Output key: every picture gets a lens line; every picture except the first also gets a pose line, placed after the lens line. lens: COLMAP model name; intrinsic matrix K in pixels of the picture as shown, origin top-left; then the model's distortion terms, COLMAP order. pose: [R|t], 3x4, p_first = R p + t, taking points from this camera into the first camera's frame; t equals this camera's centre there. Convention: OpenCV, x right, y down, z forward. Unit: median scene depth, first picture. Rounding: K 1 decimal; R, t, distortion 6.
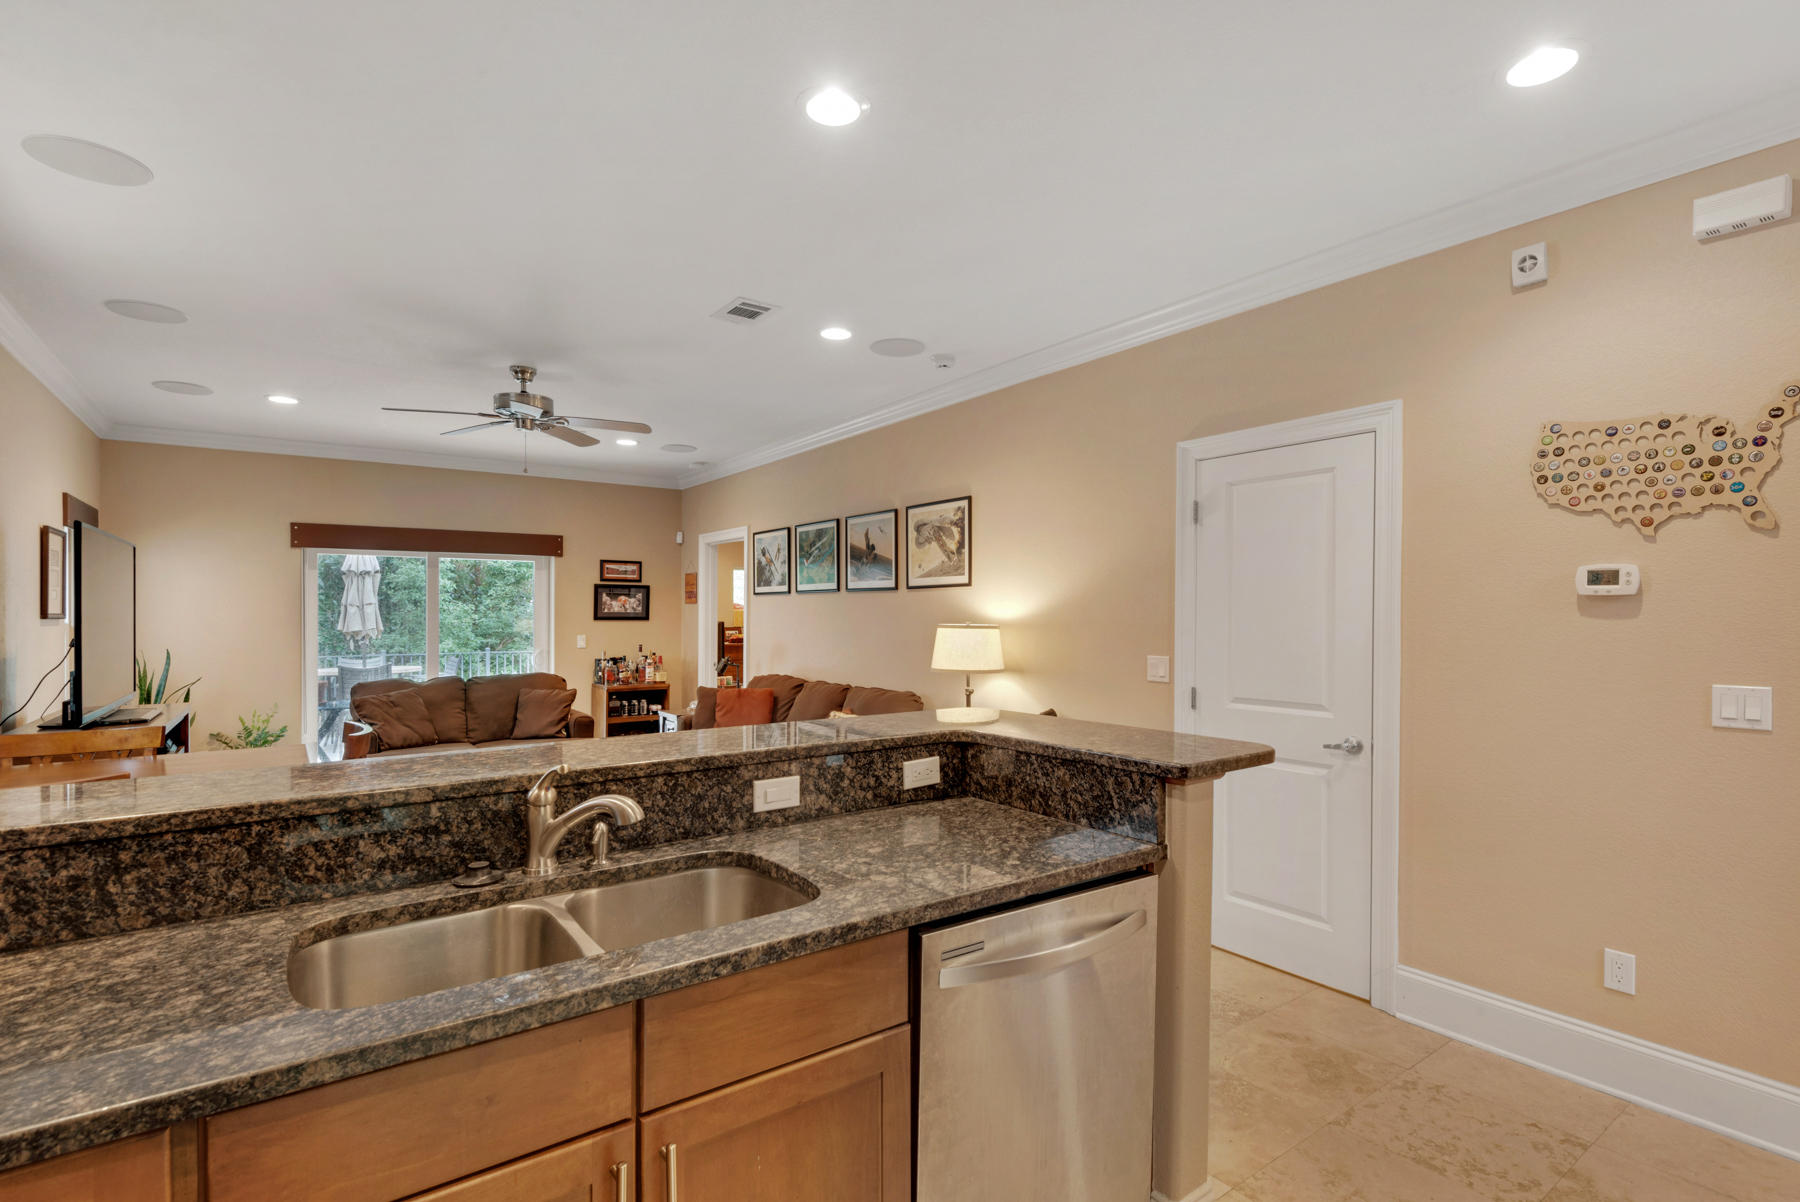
lens RADIAL K [[843.4, 0, 901.3], [0, 843.4, 610.9], [0, 0, 1]] dist [0.041849, -0.026845]
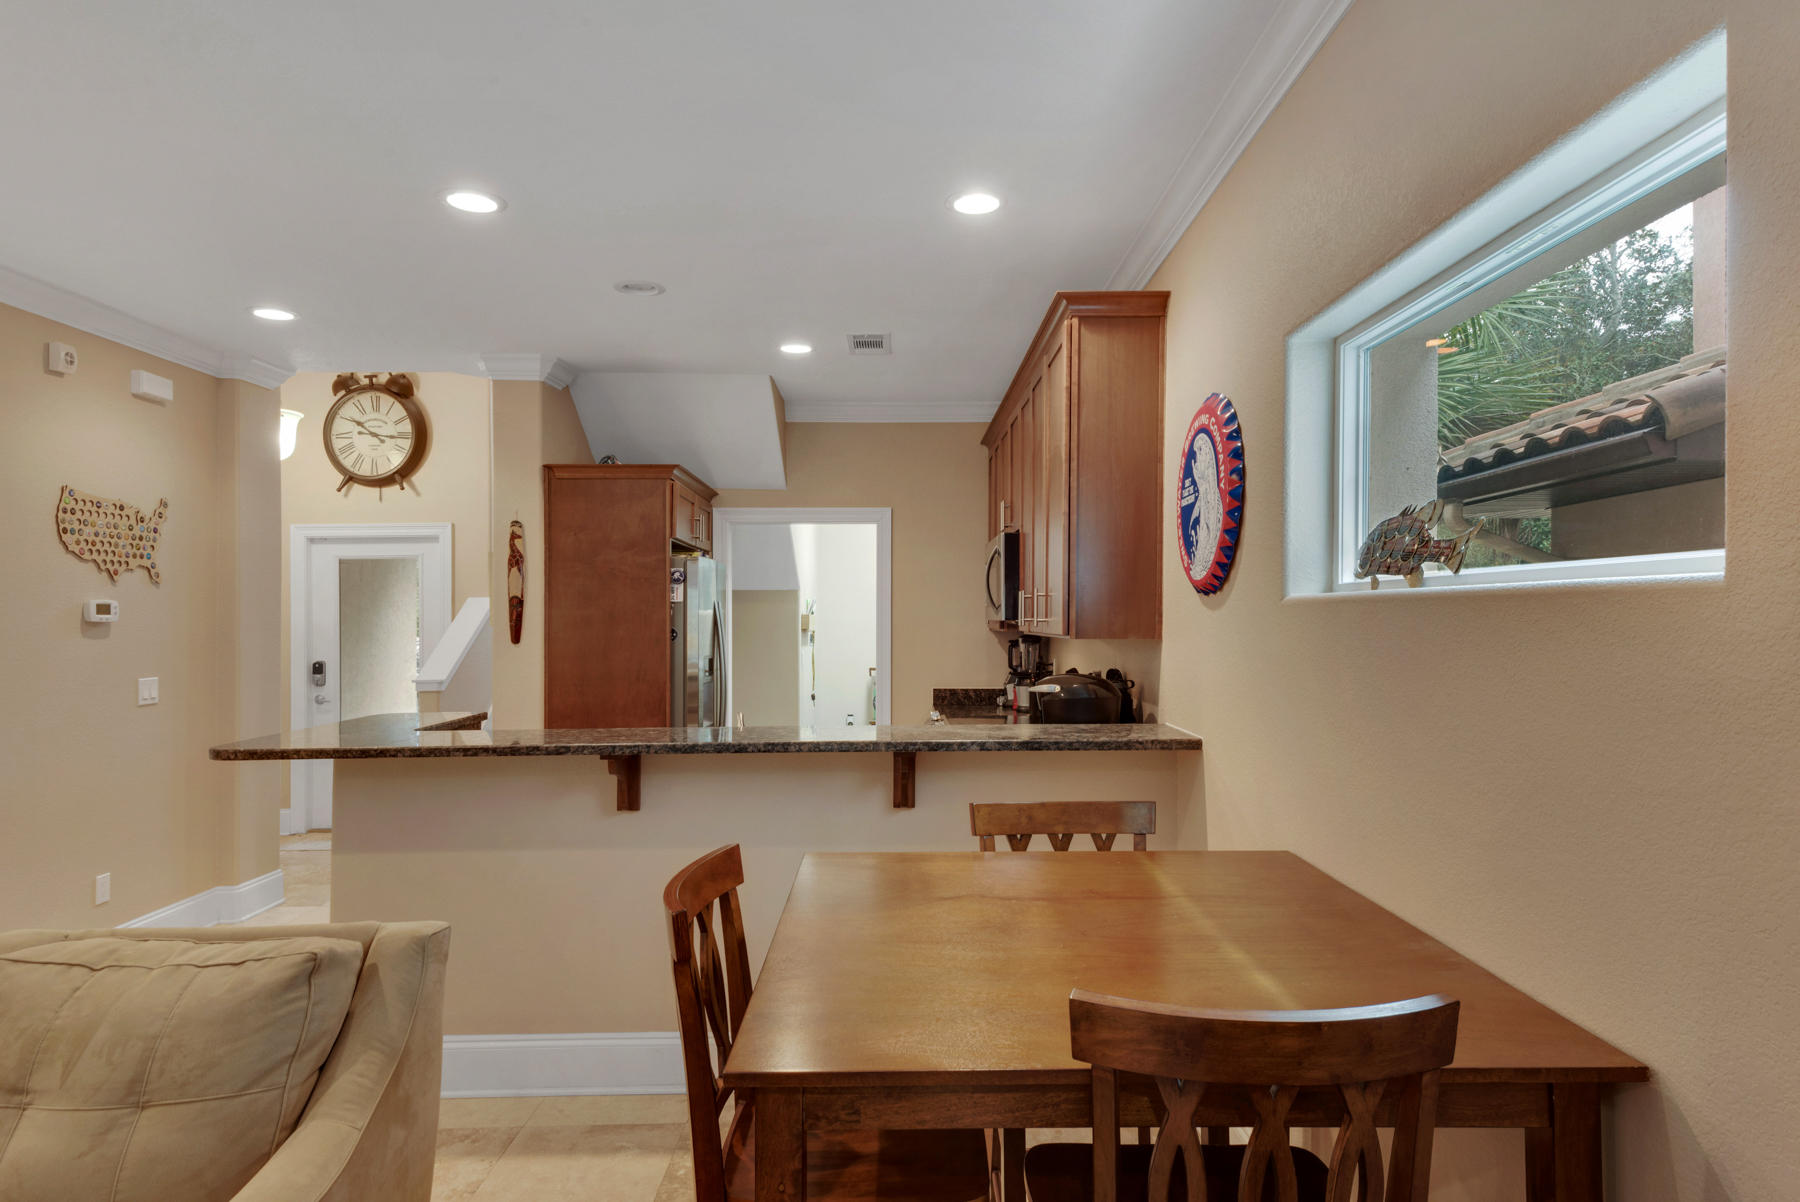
lens RADIAL K [[1026.0, 0, 900.0], [0, 1026.0, 601.0], [0, 0, 1]] dist [0.047696, -0.000324]
pose [[-0.809041, 0.016424, 0.587523, -0.542486], [0.007117, 0.999810, -0.018148, -0.005247], [-0.587709, -0.010502, -0.809004, 0.711836]]
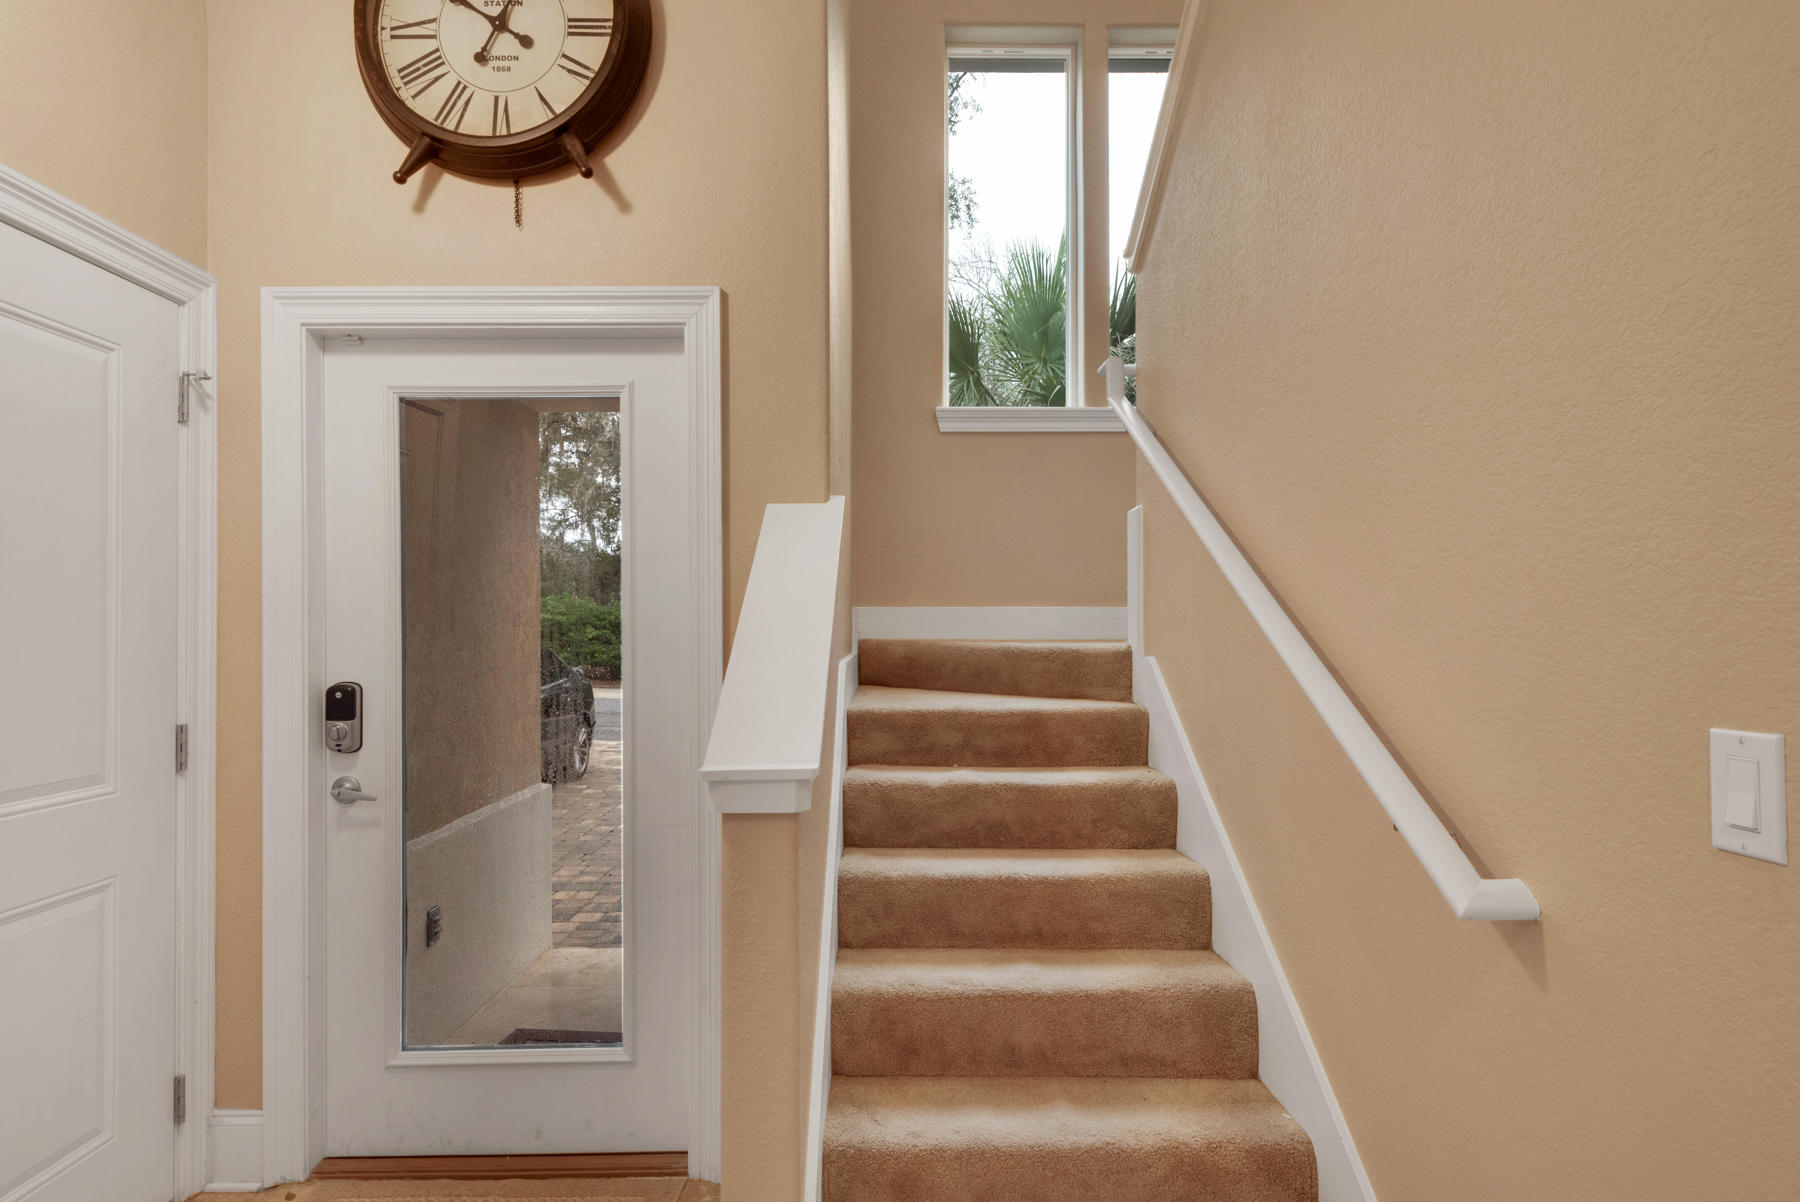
lens RADIAL K [[939.1, 0, 889.3], [0, 939.1, 620.5], [0, 0, 1]] dist [0.013250, 0.000005]
pose [[-0.815207, 0.001028, 0.579169, 0.328366], [-0.000663, 0.999996, -0.002708, 0.013599], [-0.579170, -0.002592, -0.815203, 0.306073]]
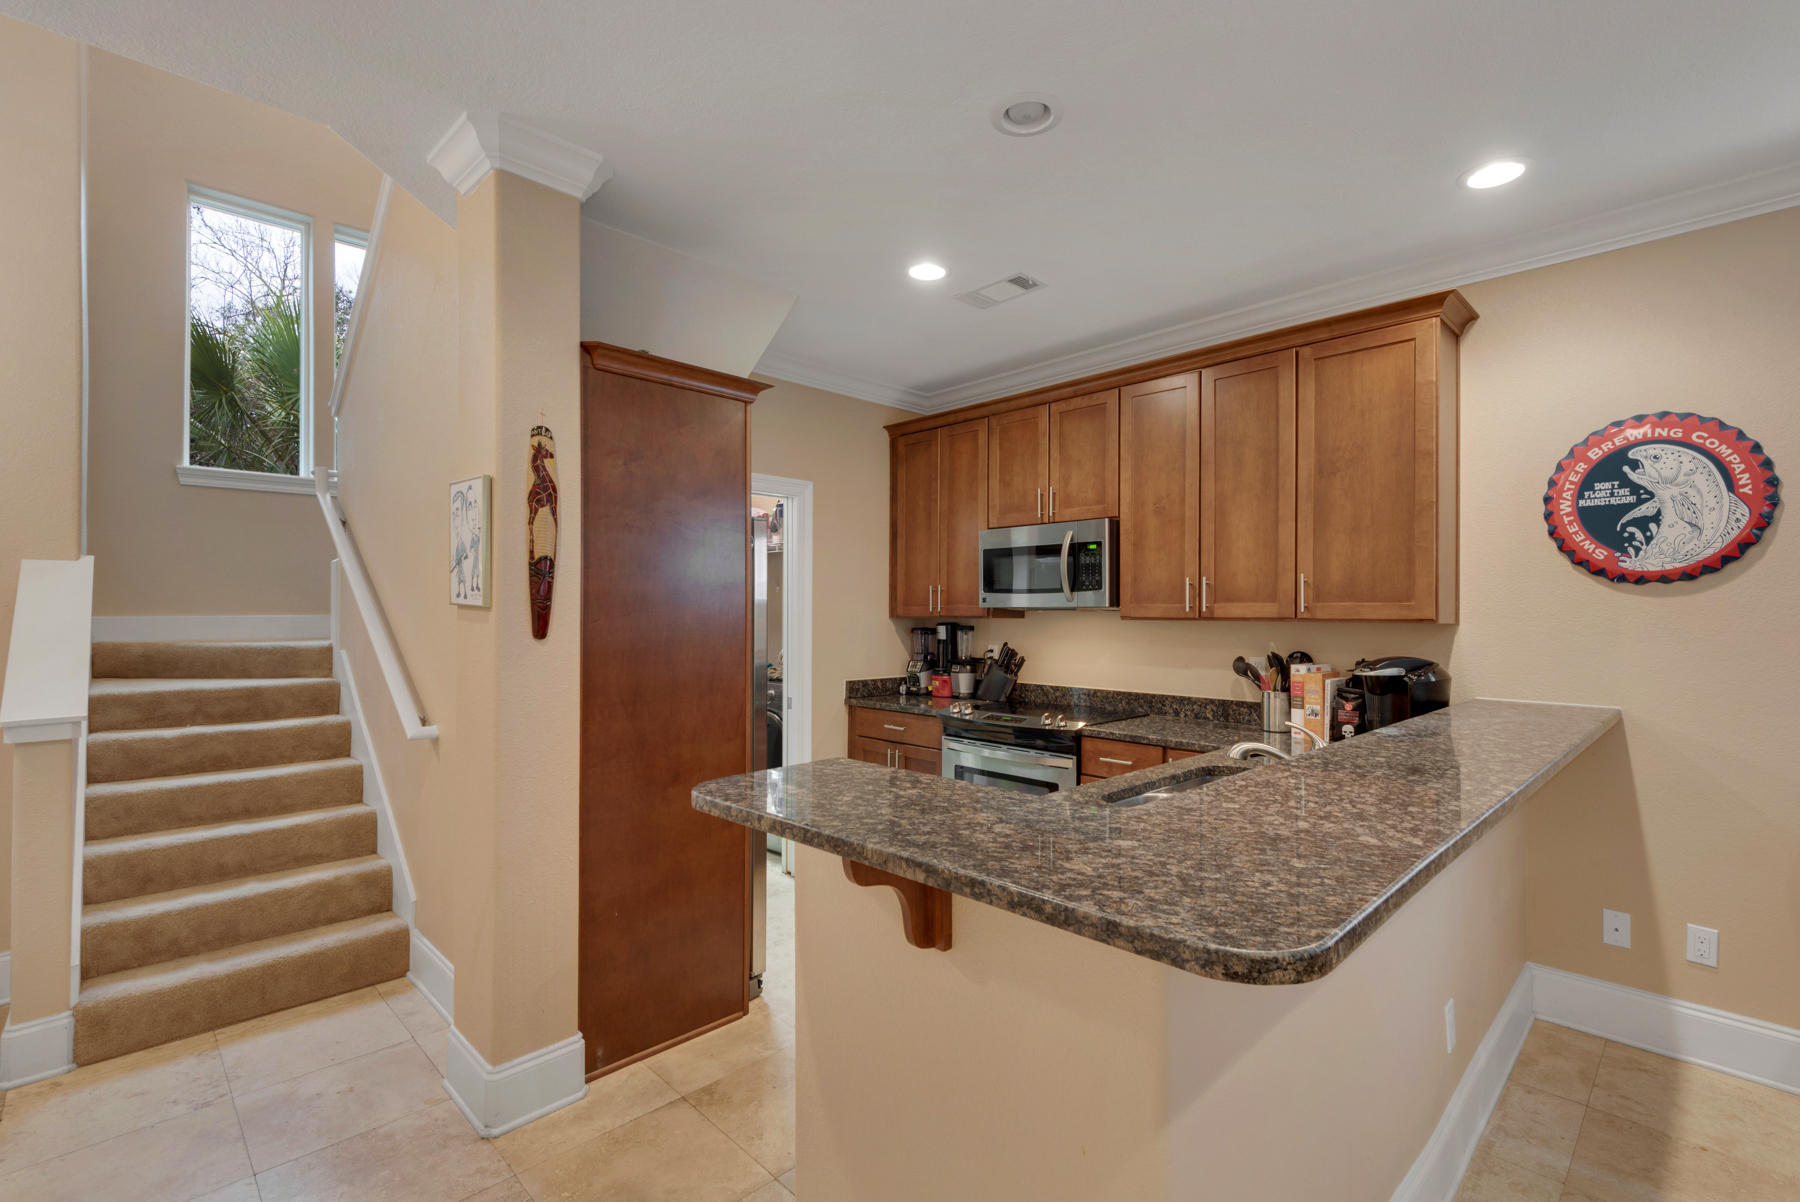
lens RADIAL K [[831.3, 0, 906.8], [0, 831.3, 604.5], [0, 0, 1]] dist [0.000089, -0.001084]
pose [[-0.989300, -0.000353, -0.145896, 0.117277], [0.001171, 0.999946, -0.010362, -0.000152], [0.145892, -0.010422, -0.989246, 0.620823]]
